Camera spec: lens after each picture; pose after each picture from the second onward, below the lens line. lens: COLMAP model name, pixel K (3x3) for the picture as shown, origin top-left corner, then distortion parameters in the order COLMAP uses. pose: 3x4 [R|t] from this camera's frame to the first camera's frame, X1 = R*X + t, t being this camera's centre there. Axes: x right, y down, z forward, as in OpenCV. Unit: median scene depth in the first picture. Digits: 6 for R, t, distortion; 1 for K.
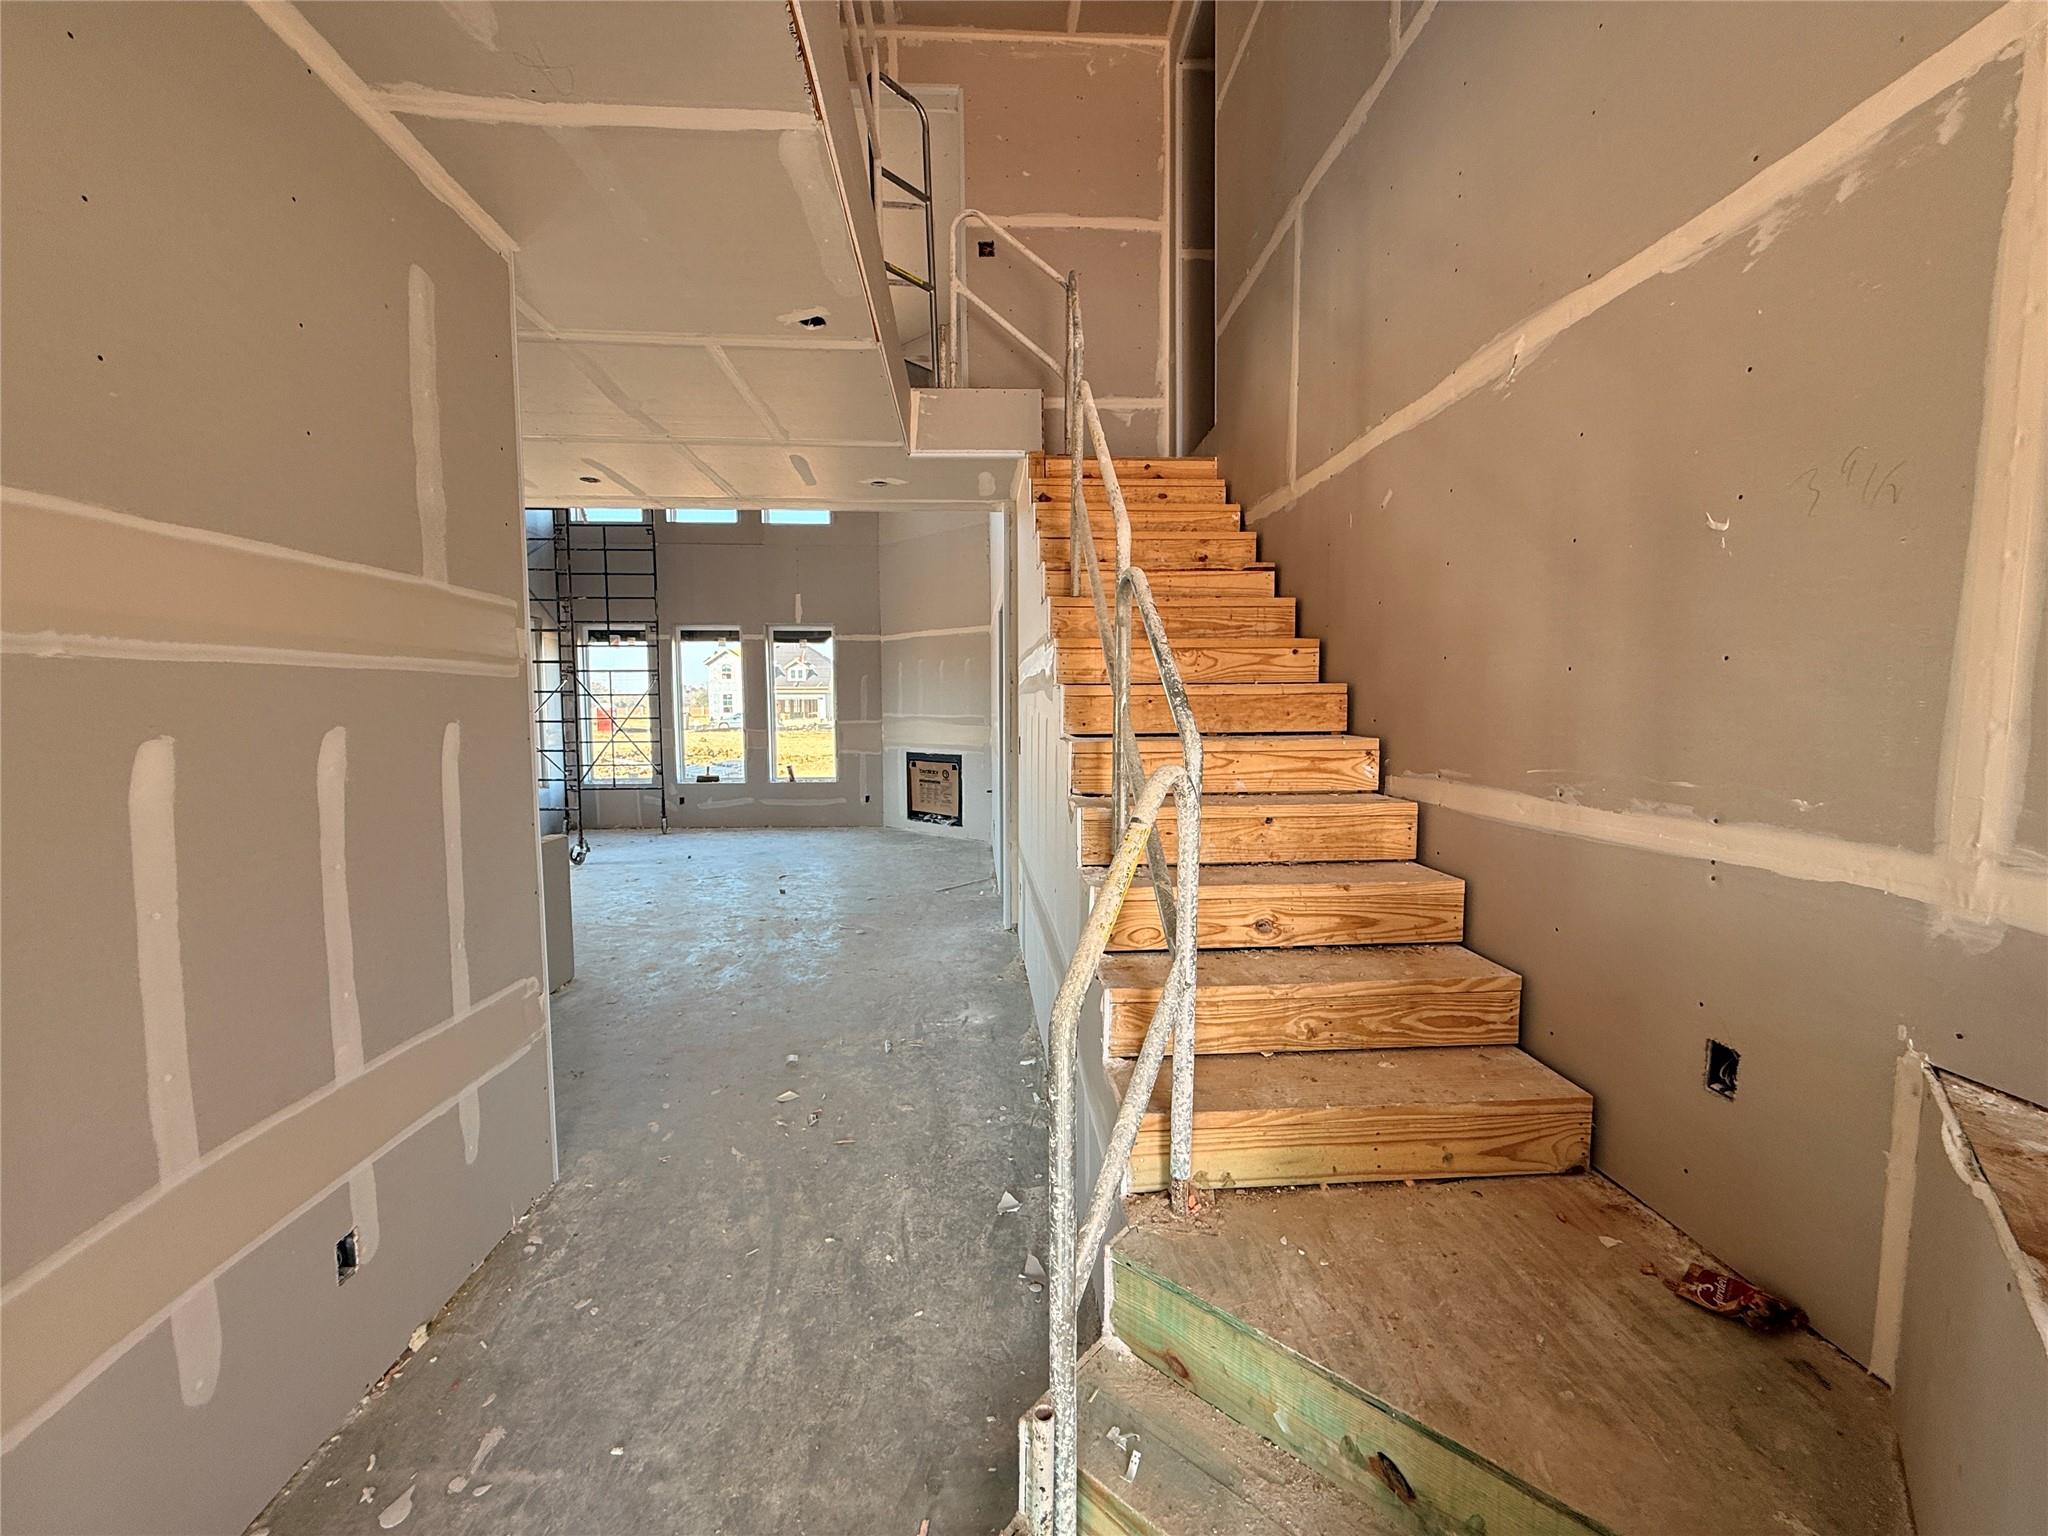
lens RADIAL K [[811.3, 0, 1019.1], [0, 811.3, 765.2], [0, 0, 1]] dist [0.000809, -0.000115]
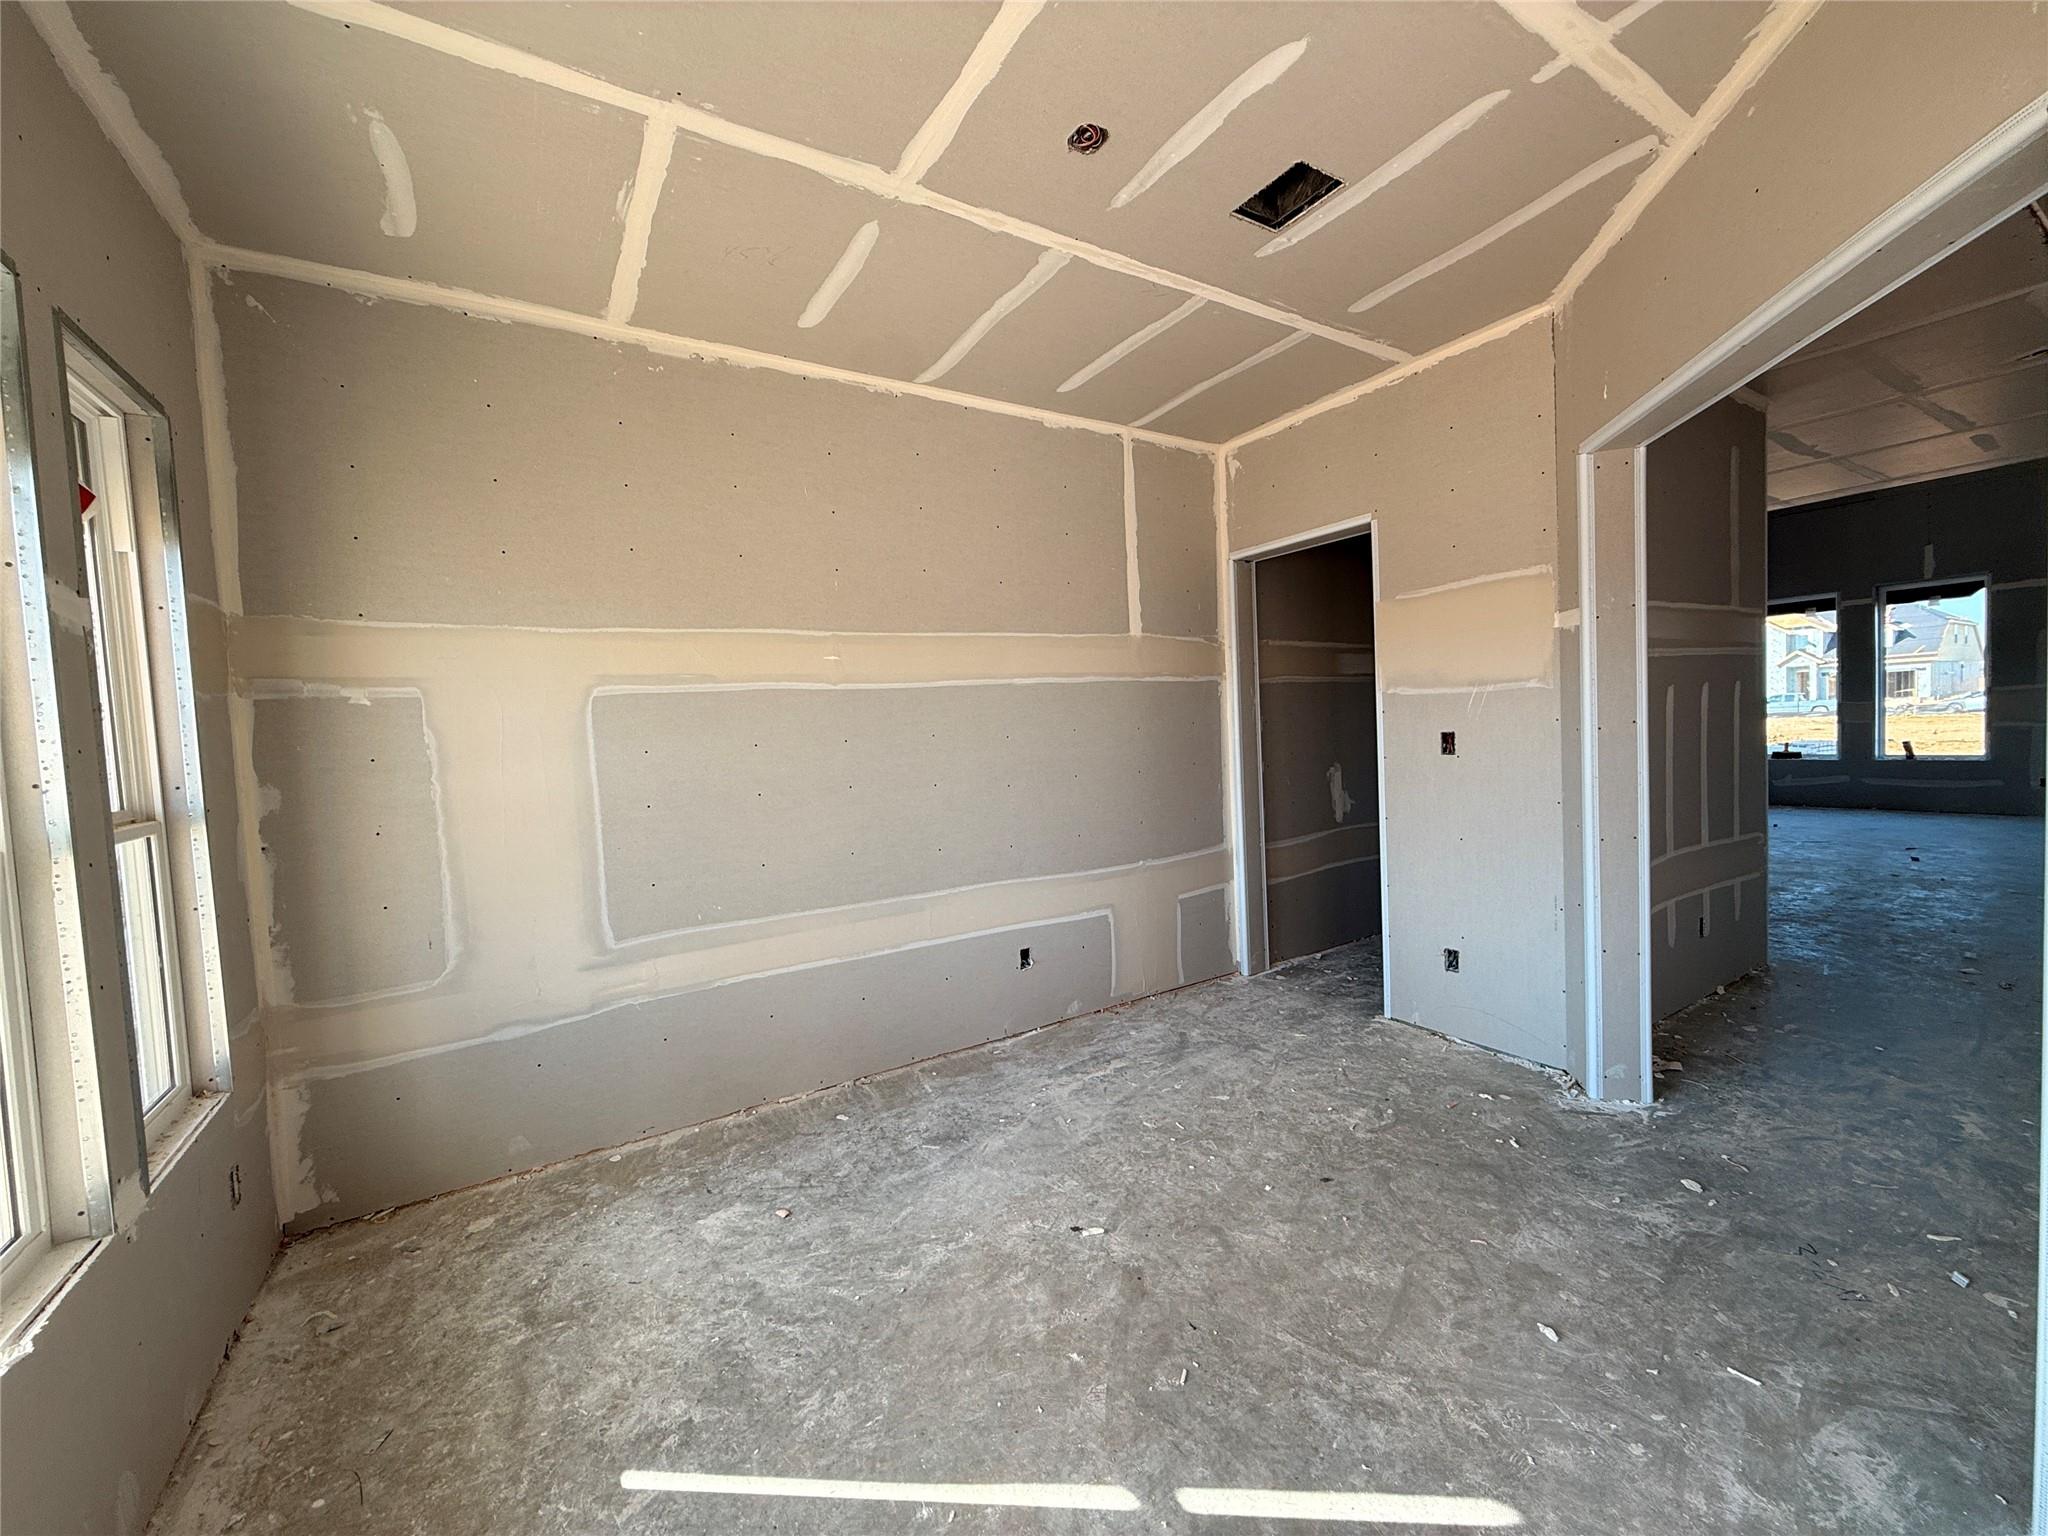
lens RADIAL K [[811.3, 0, 1022.1], [0, 811.3, 770.9], [0, 0, 1]] dist [0.000809, -0.000115]
pose [[0.480599, 0.026132, -0.876551, 0.032547], [-0.014941, 0.999655, 0.021610, 0.028913], [0.876813, 0.002711, 0.480824, -0.281339]]
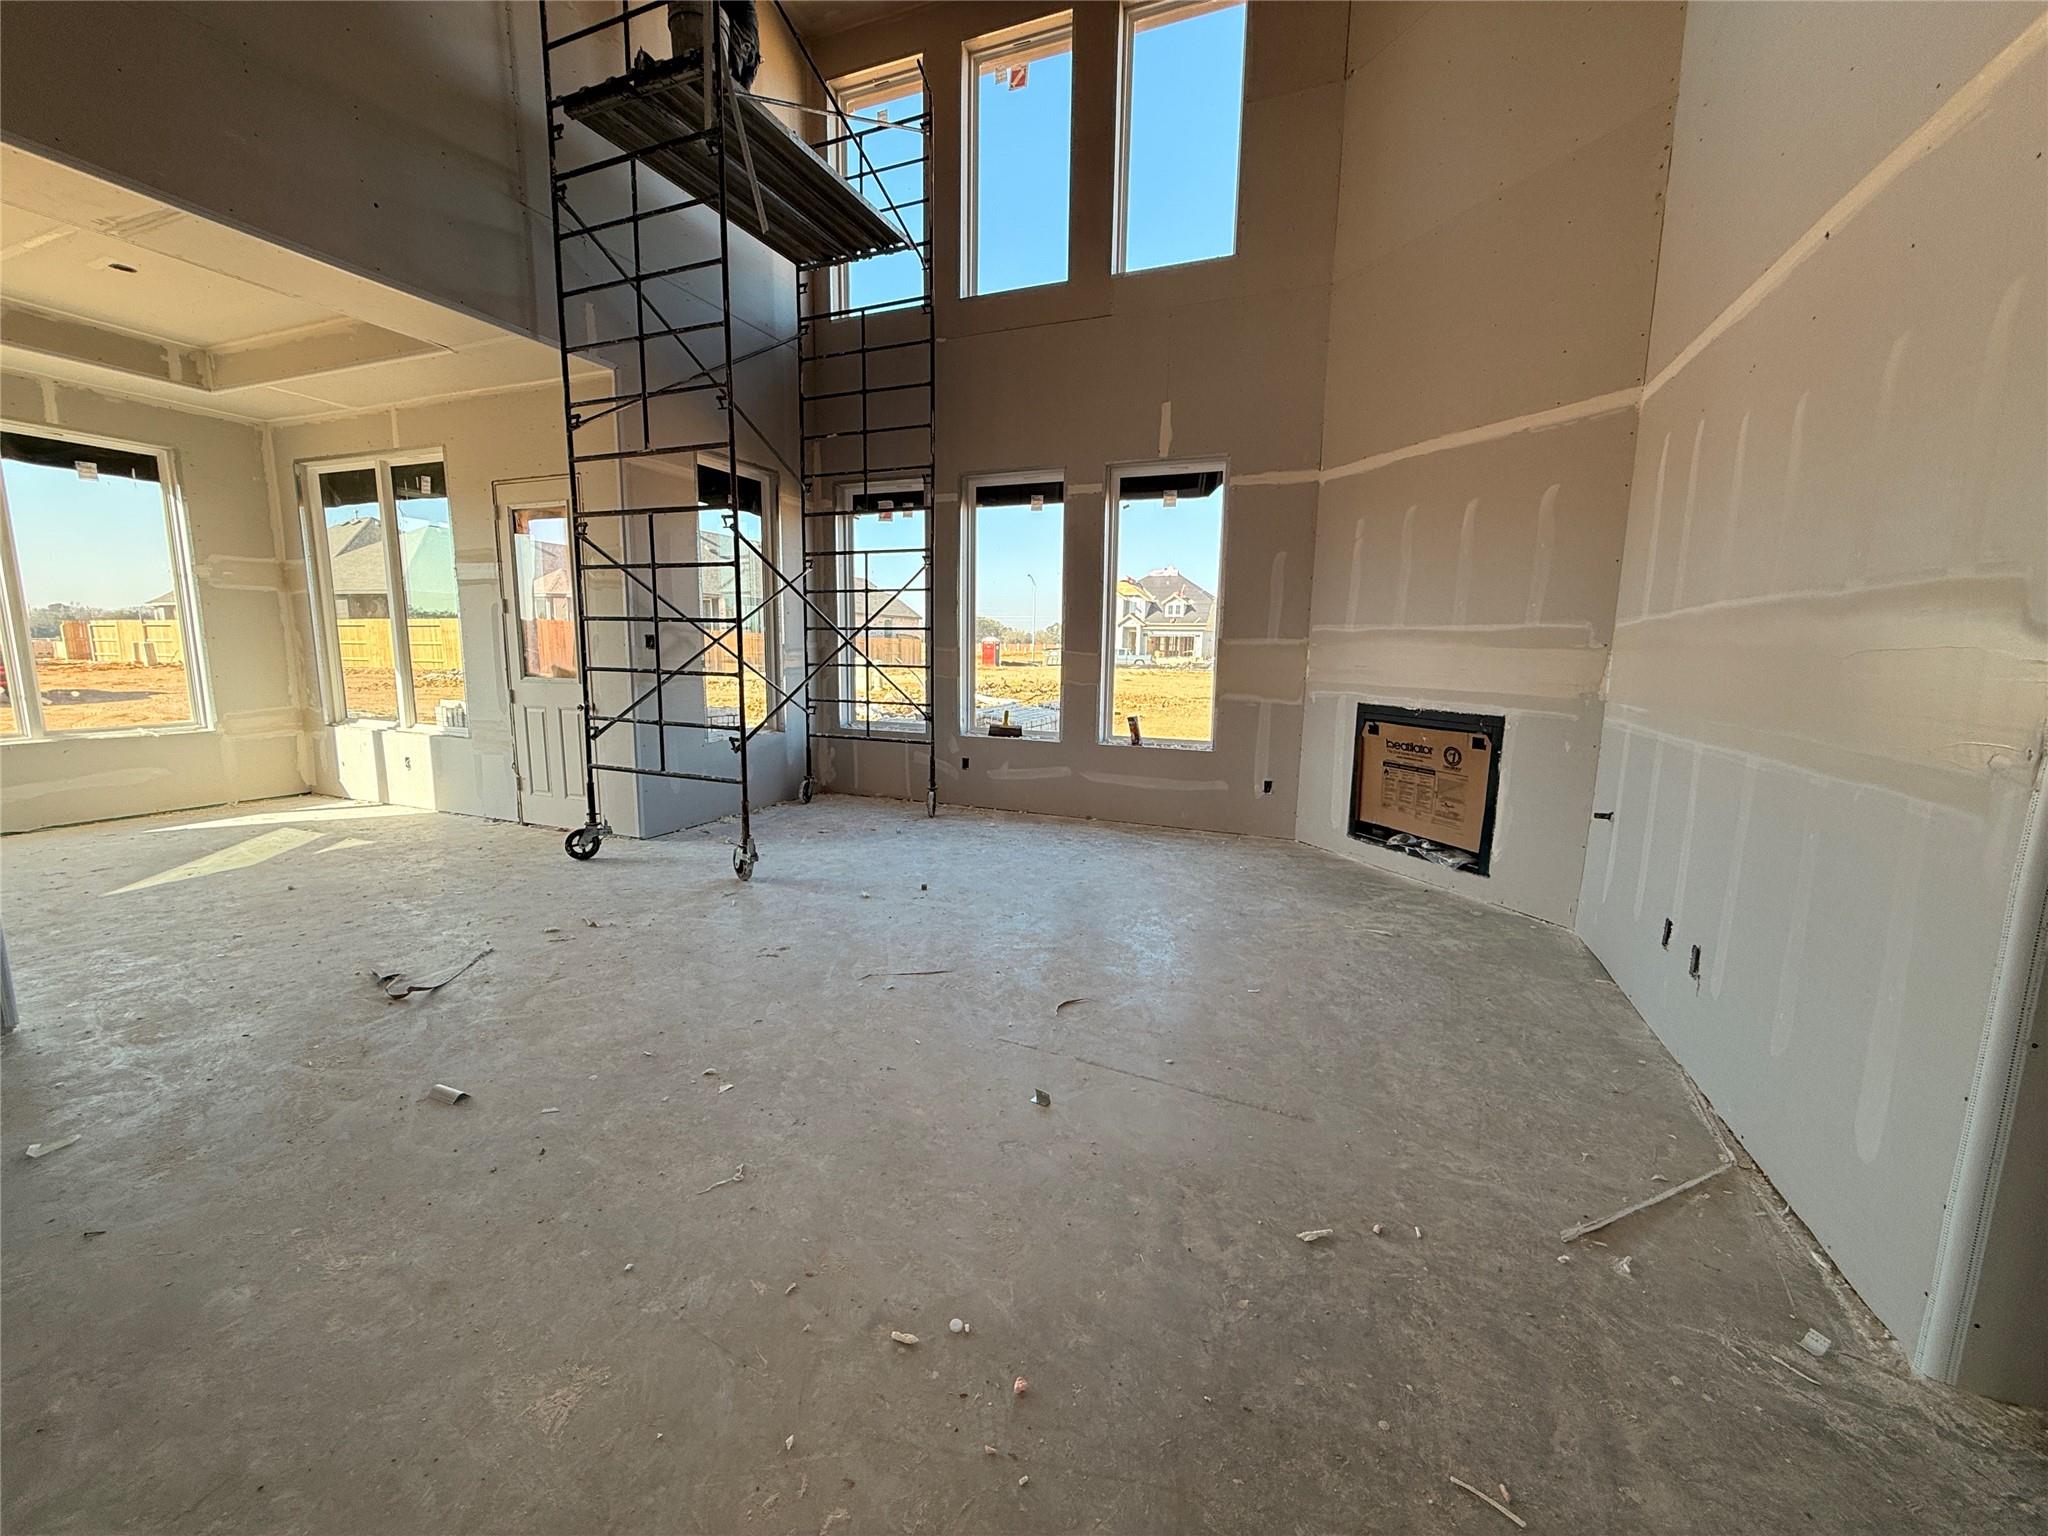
lens RADIAL K [[811.3, 0, 1017.5], [0, 811.3, 767.0], [0, 0, 1]] dist [0.000809, -0.000115]
pose [[0.897936, 0.081914, -0.432437, -0.105829], [-0.049701, 0.995115, 0.085296, -0.009091], [0.437311, -0.055098, 0.897621, 0.450711]]
